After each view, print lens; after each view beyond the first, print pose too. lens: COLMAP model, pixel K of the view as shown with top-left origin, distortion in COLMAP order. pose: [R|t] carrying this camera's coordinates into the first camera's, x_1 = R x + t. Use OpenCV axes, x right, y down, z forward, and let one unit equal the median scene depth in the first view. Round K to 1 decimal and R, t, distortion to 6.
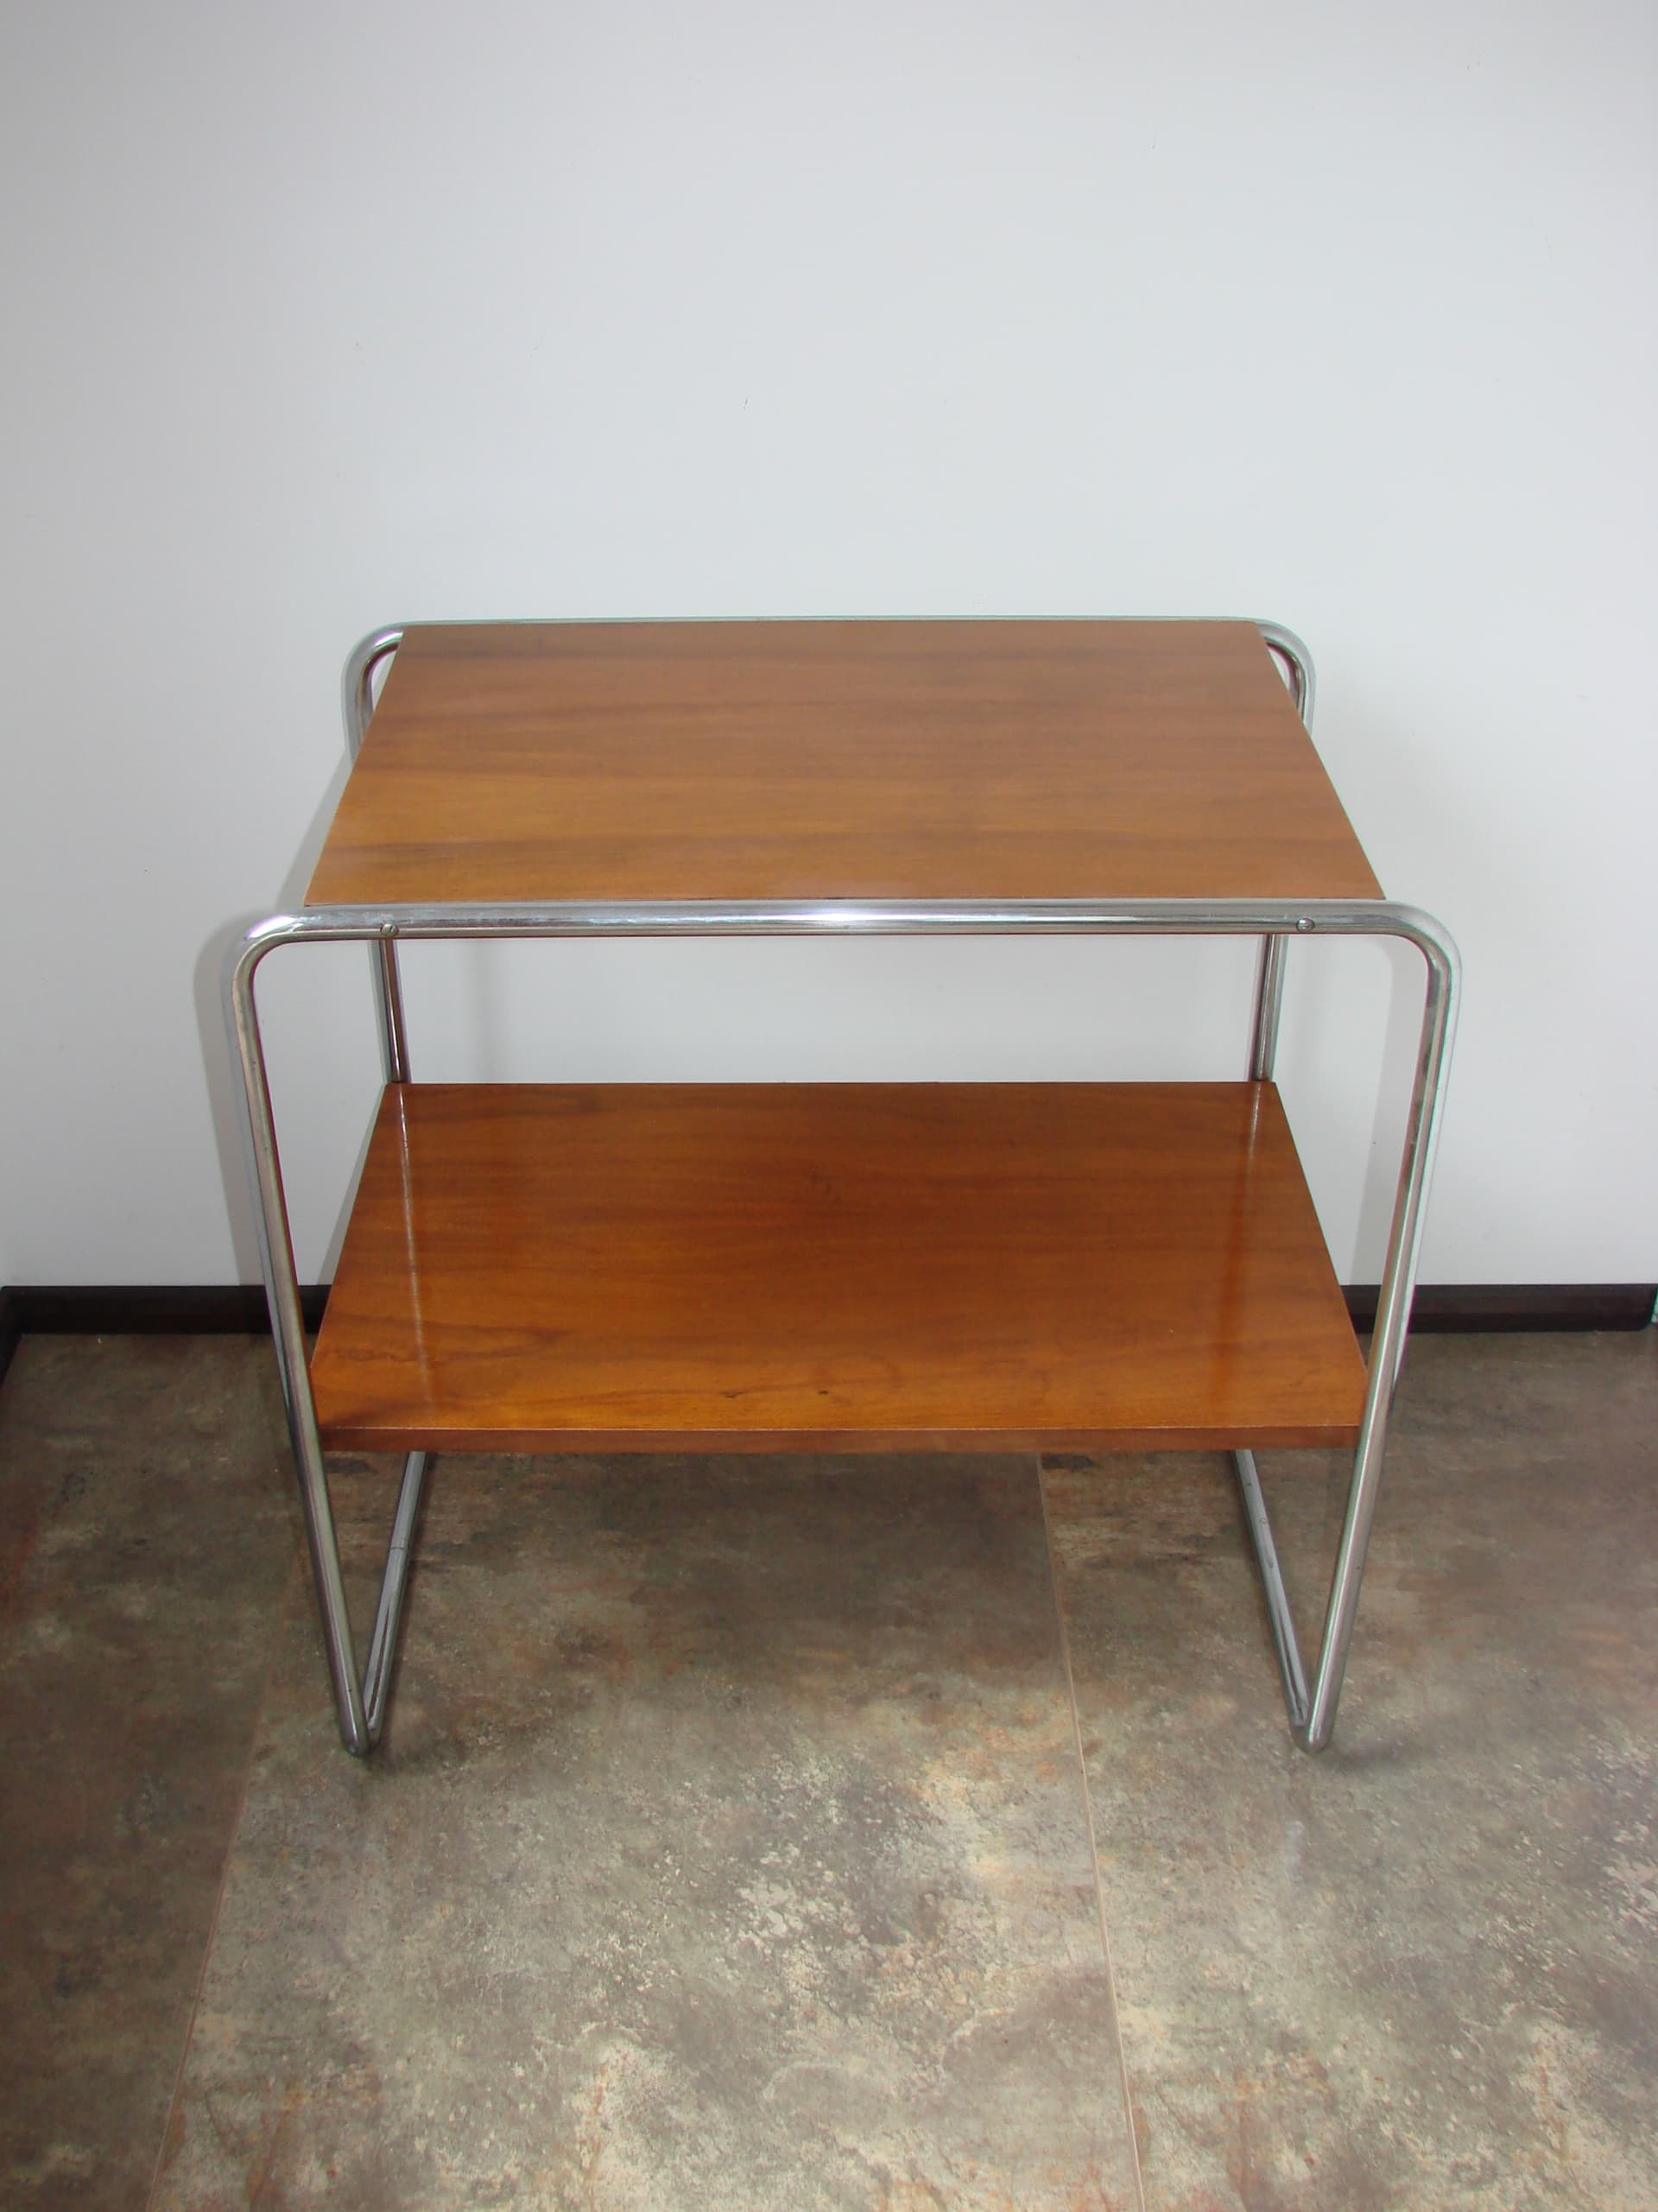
lens RADIAL K [[2328.7, 0, 905.4], [0, 2328.7, 1242.4], [0, 0, 1]] dist [-0.093580, 0.000000]
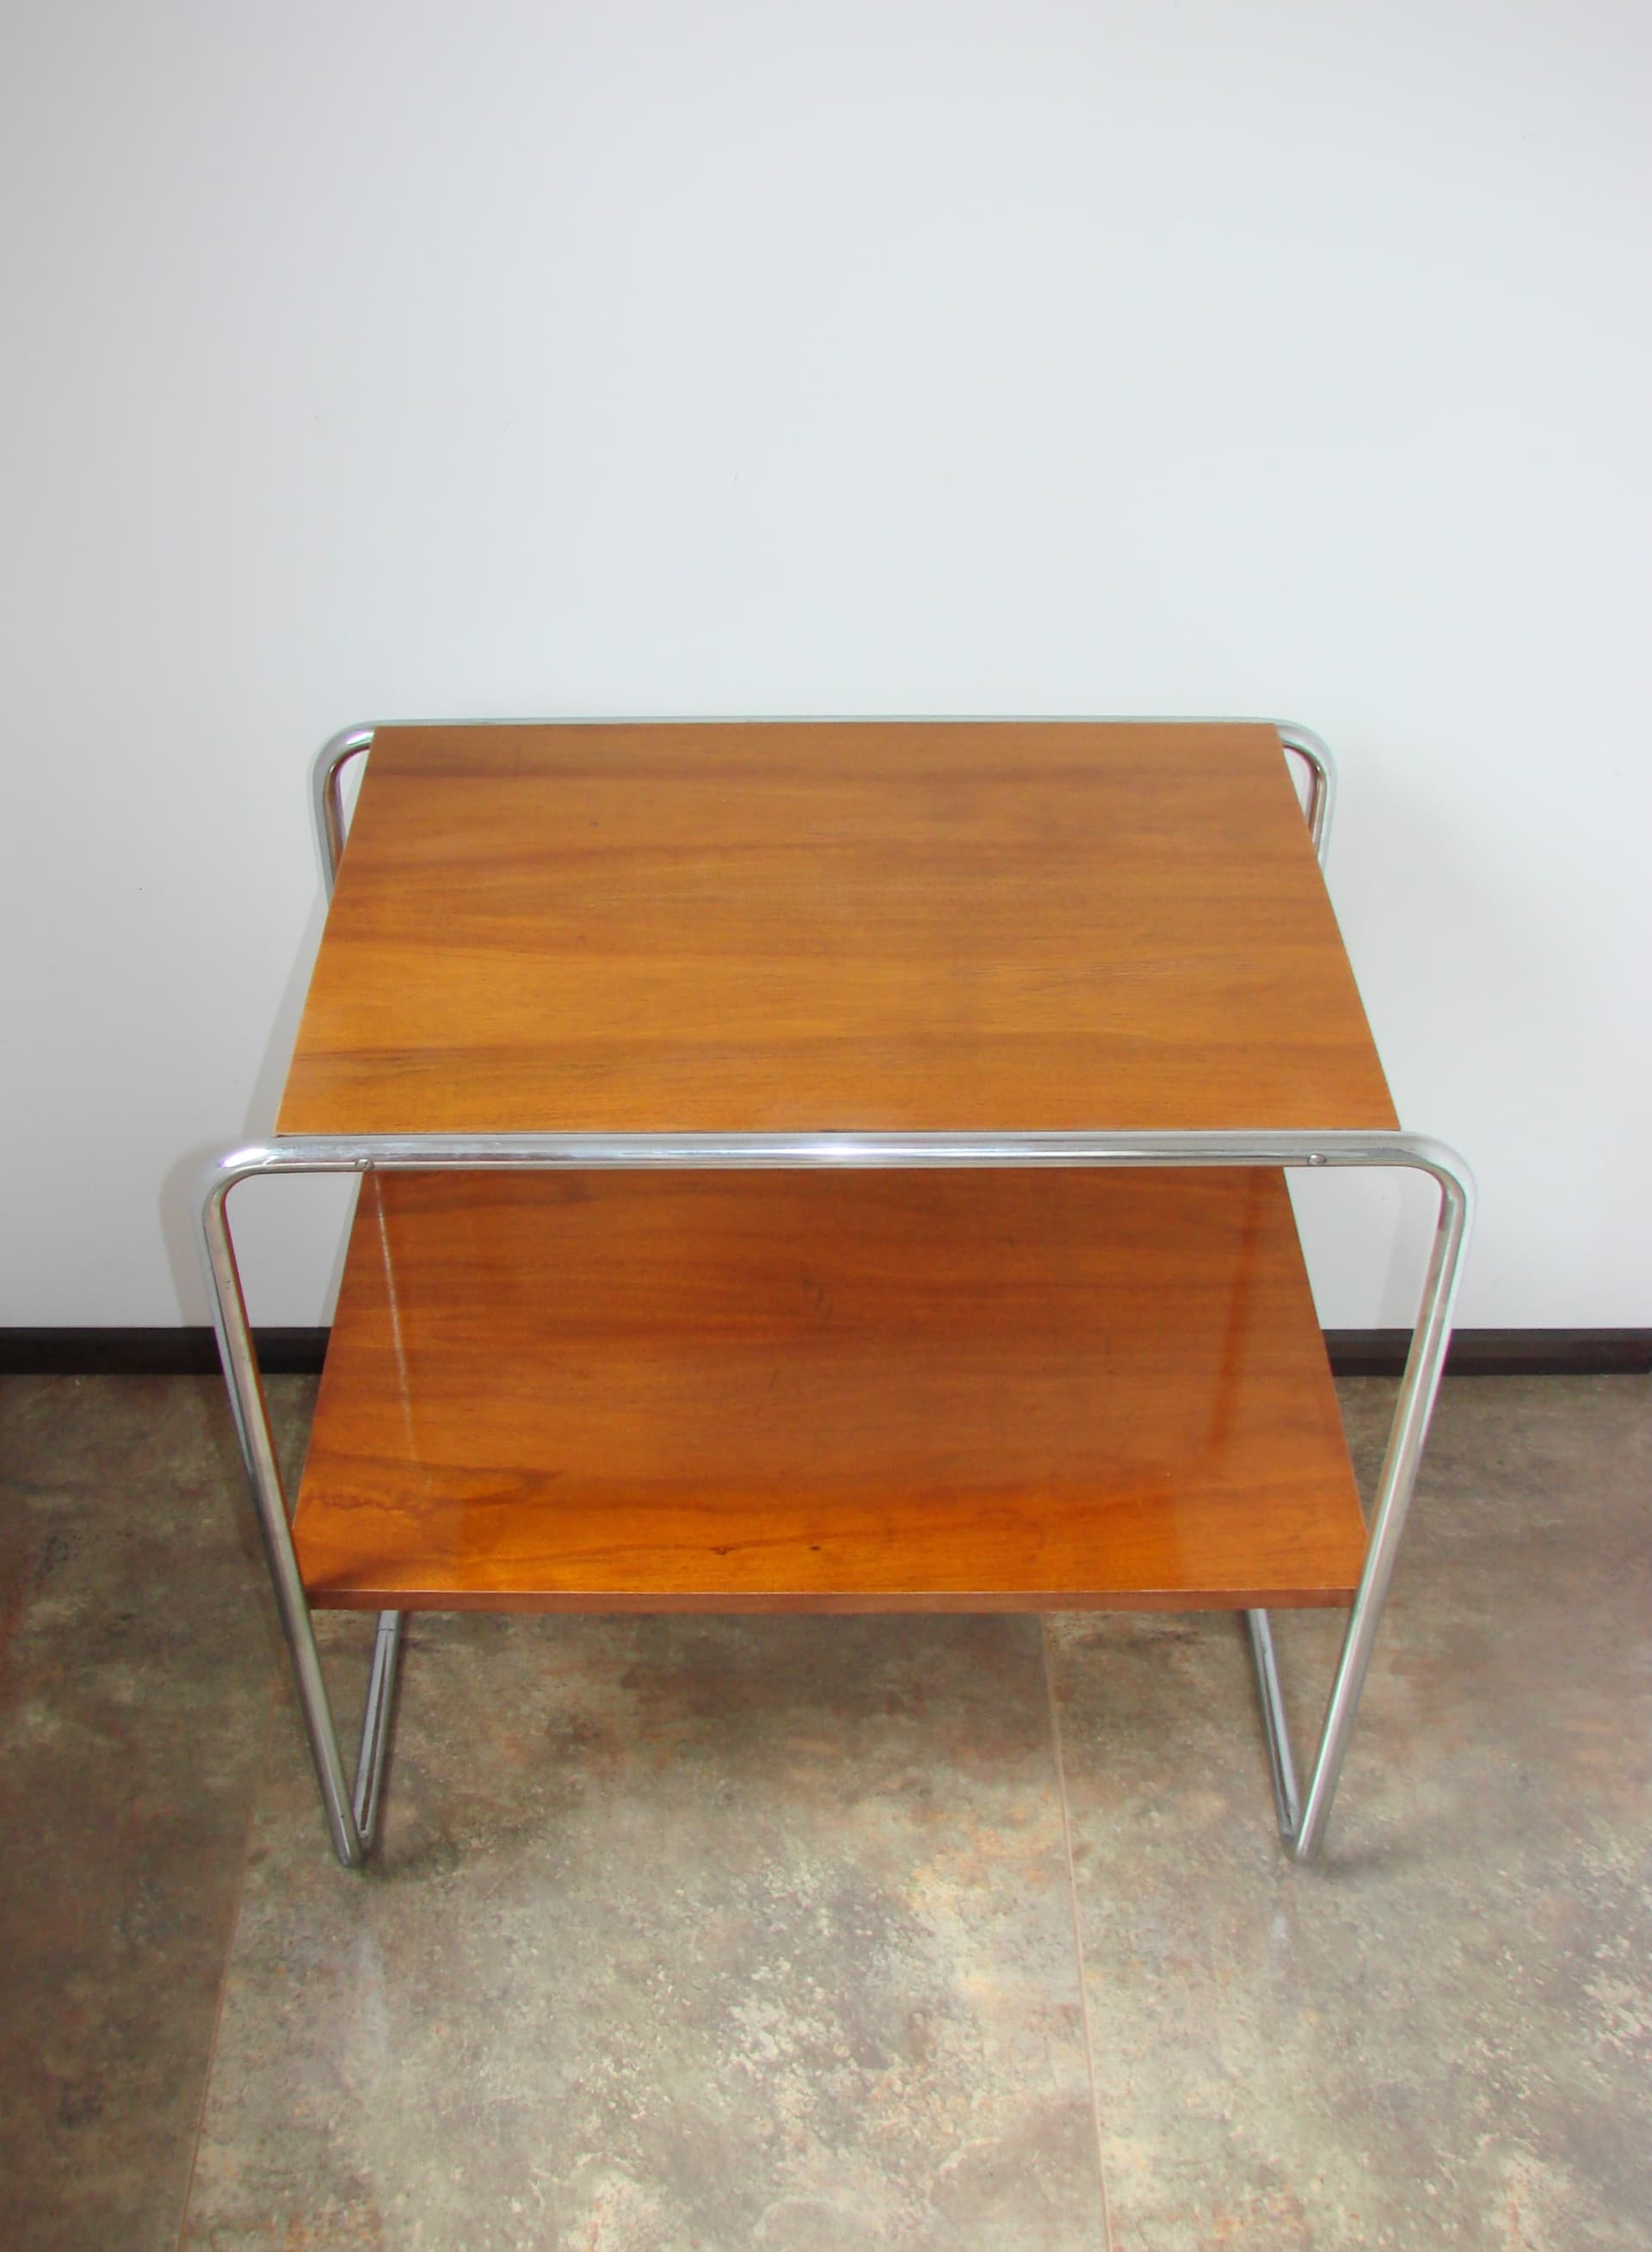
lens RADIAL K [[2370.8, 0, 914.1], [0, 2370.8, 1283.6], [0, 0, 1]] dist [-0.081892, 0.000000]
pose [[0.999952, 0.007831, 0.005829, 0.000000], [-0.008524, 0.991439, 0.130293, -0.170476], [-0.004759, -0.130337, 0.991458, 0.016739]]
